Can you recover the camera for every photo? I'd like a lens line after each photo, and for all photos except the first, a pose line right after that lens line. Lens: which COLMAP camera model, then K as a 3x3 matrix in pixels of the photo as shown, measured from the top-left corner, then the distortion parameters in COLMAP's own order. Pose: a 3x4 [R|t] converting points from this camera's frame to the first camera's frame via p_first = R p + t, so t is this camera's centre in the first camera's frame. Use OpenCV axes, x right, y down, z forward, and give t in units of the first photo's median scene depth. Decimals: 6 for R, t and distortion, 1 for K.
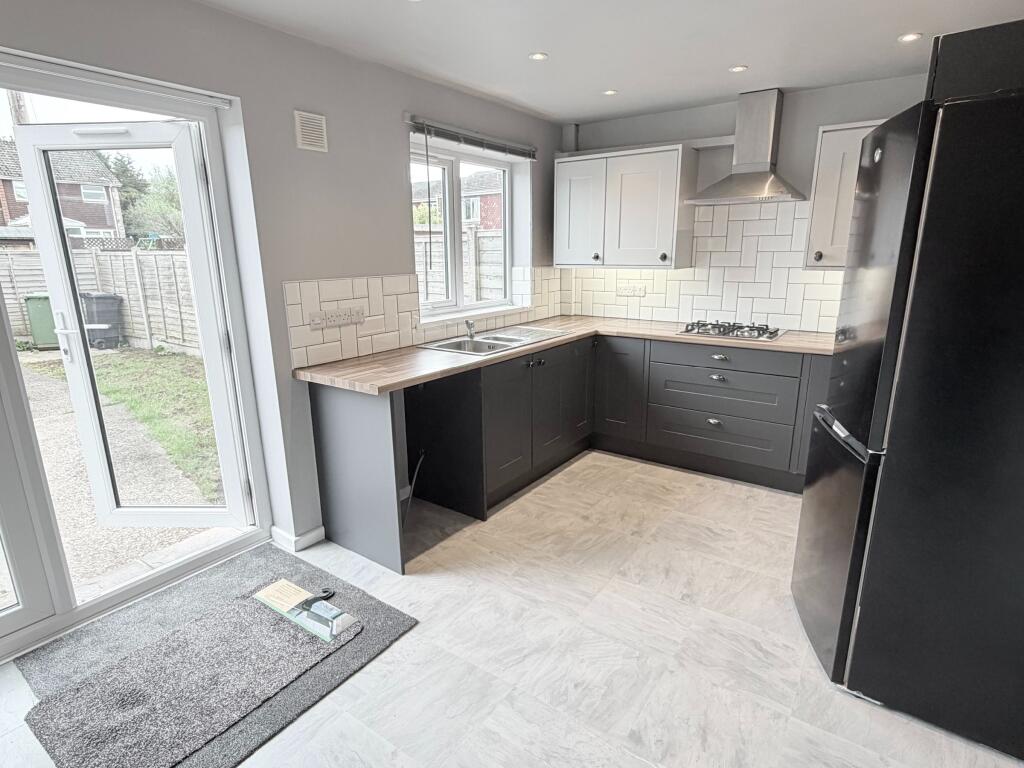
lens RADIAL K [[544.2, 0, 512.0], [0, 544.2, 384.0], [0, 0, 1]] dist [-0.000511, -0.000403]
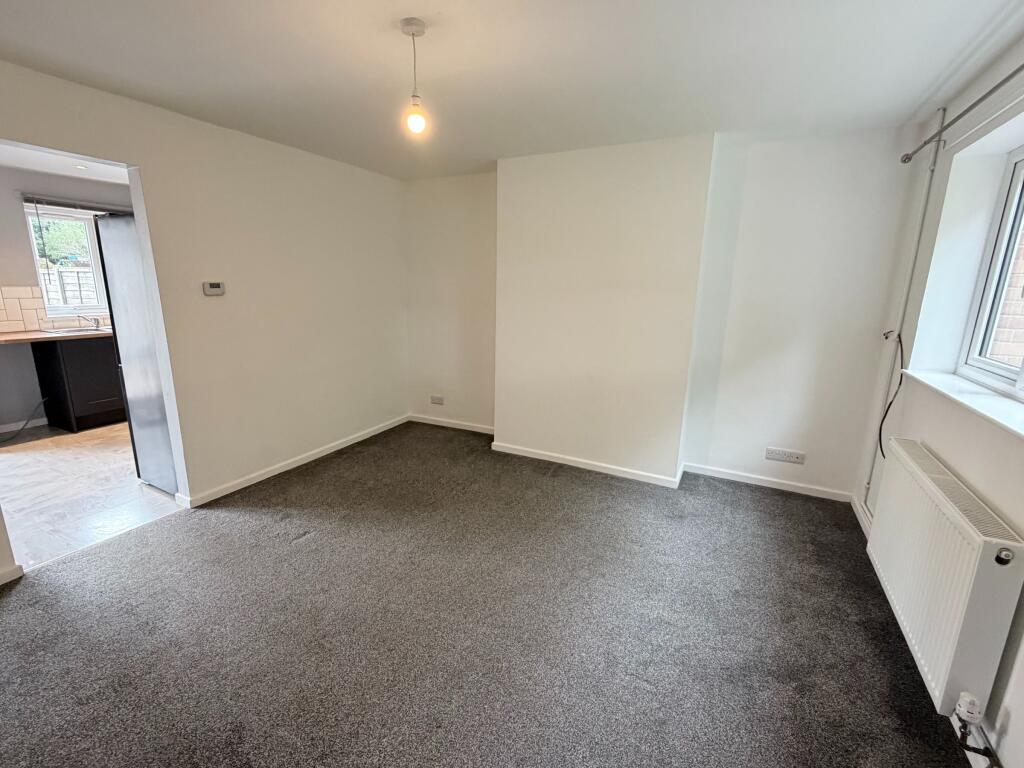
lens RADIAL K [[454.0, 0, 512.0], [0, 454.0, 384.0], [0, 0, 1]] dist [-0.000153, 0.000114]
pose [[0.989000, -0.003954, 0.147863, 1.328424], [0.006131, 0.999879, -0.014274, 0.157412], [-0.147789, 0.015024, 0.988905, -0.733848]]
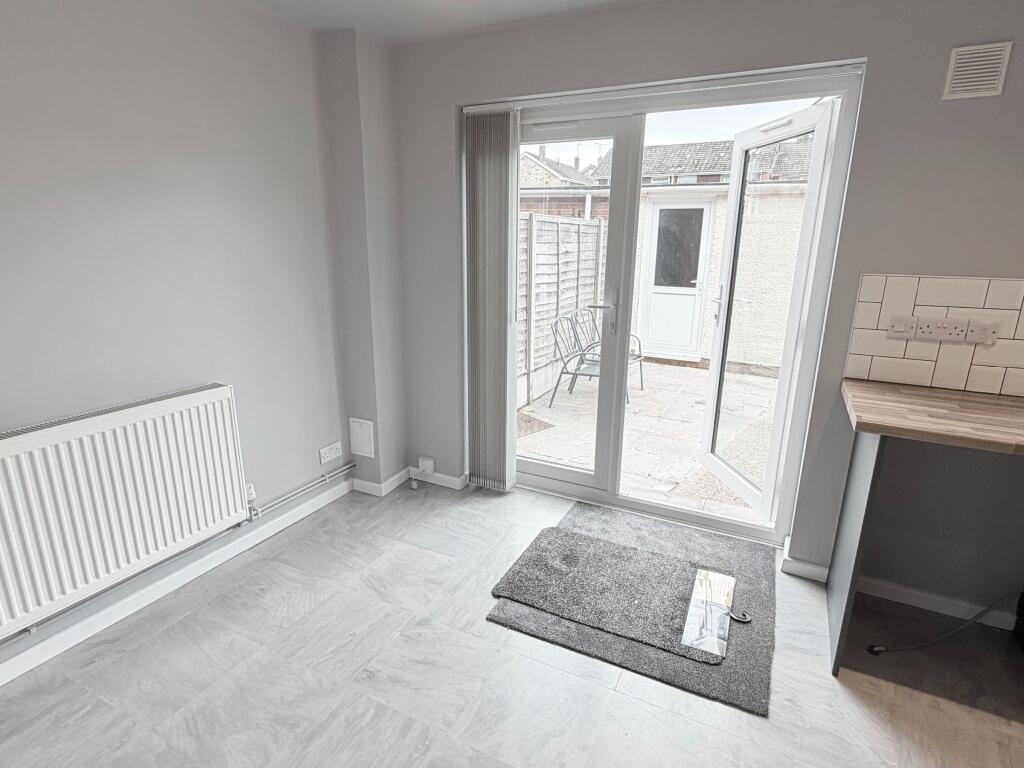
lens RADIAL K [[544.2, 0, 512.0], [0, 544.2, 384.0], [0, 0, 1]] dist [-0.000511, -0.000403]
pose [[0.142963, 0.266688, -0.953121, 0.346439], [-0.246691, 0.942221, 0.226635, -0.085975], [0.958491, 0.202726, 0.200492, 0.356252]]
